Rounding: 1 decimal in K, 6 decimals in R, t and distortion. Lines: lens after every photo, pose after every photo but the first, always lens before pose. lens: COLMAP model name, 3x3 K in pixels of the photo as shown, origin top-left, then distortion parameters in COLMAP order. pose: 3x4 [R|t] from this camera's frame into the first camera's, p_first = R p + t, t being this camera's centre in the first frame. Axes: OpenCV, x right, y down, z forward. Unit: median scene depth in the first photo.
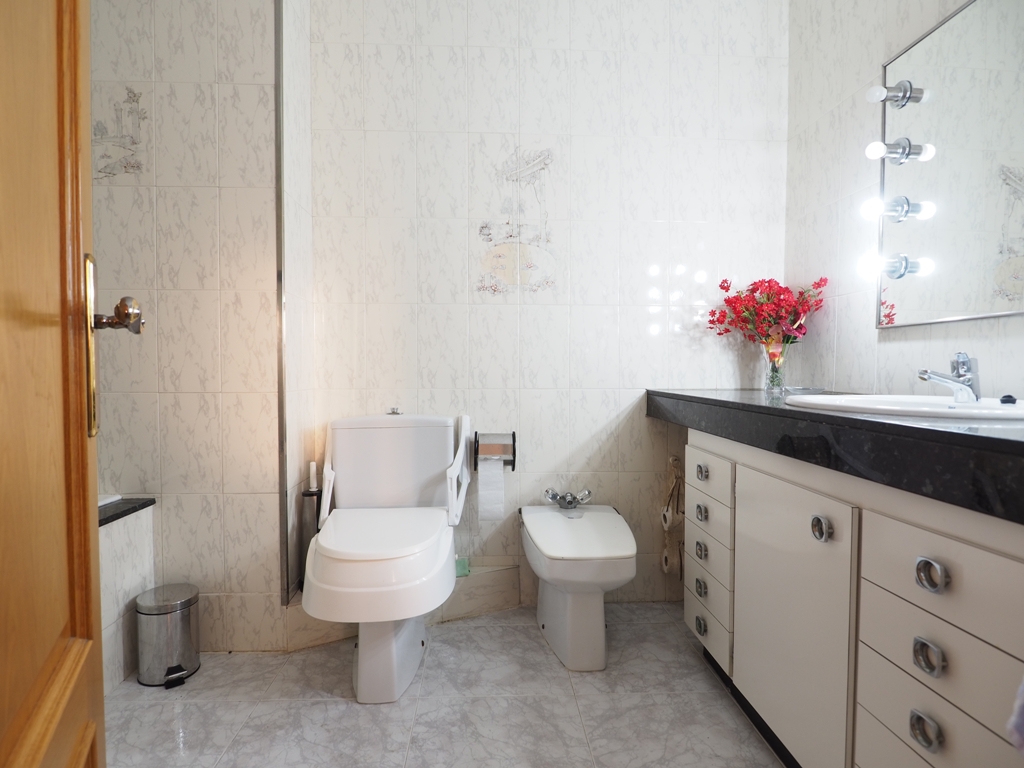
lens RADIAL K [[554.8, 0, 508.8], [0, 554.8, 384.8], [0, 0, 1]] dist [-0.005828, -0.002585]
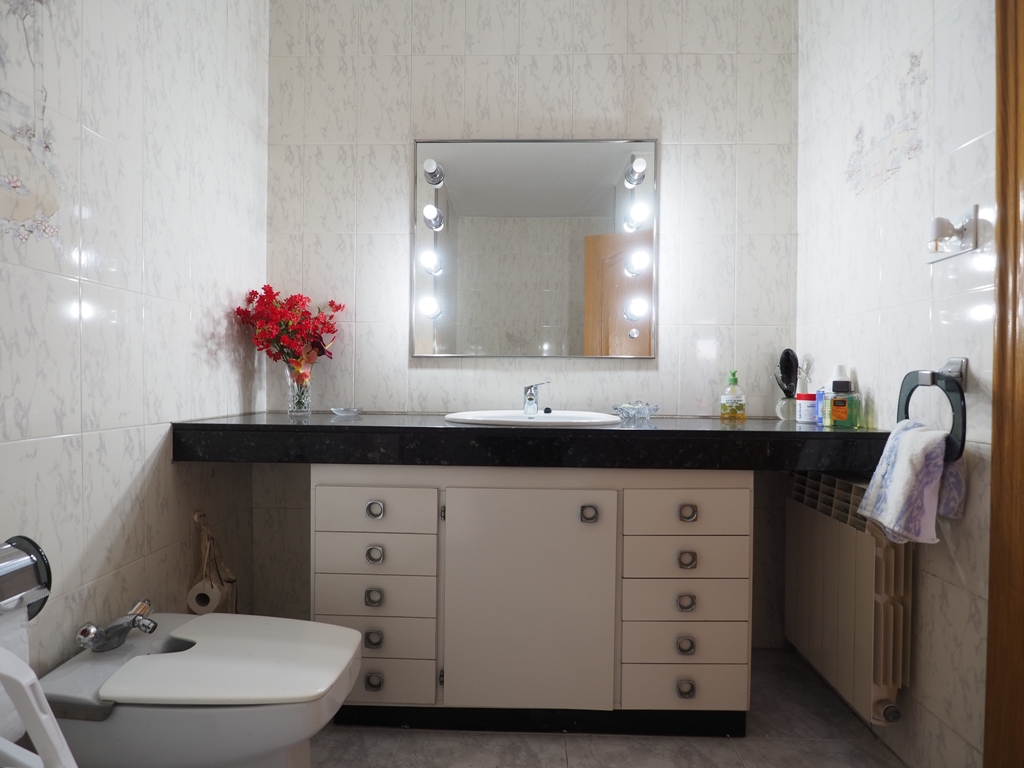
lens RADIAL K [[554.8, 0, 508.8], [0, 554.8, 384.8], [0, 0, 1]] dist [-0.005828, -0.002585]
pose [[0.078951, -0.009134, 0.996837, -0.410315], [0.022035, 0.999730, 0.007415, -0.035700], [-0.996635, 0.021380, 0.079131, 0.550797]]
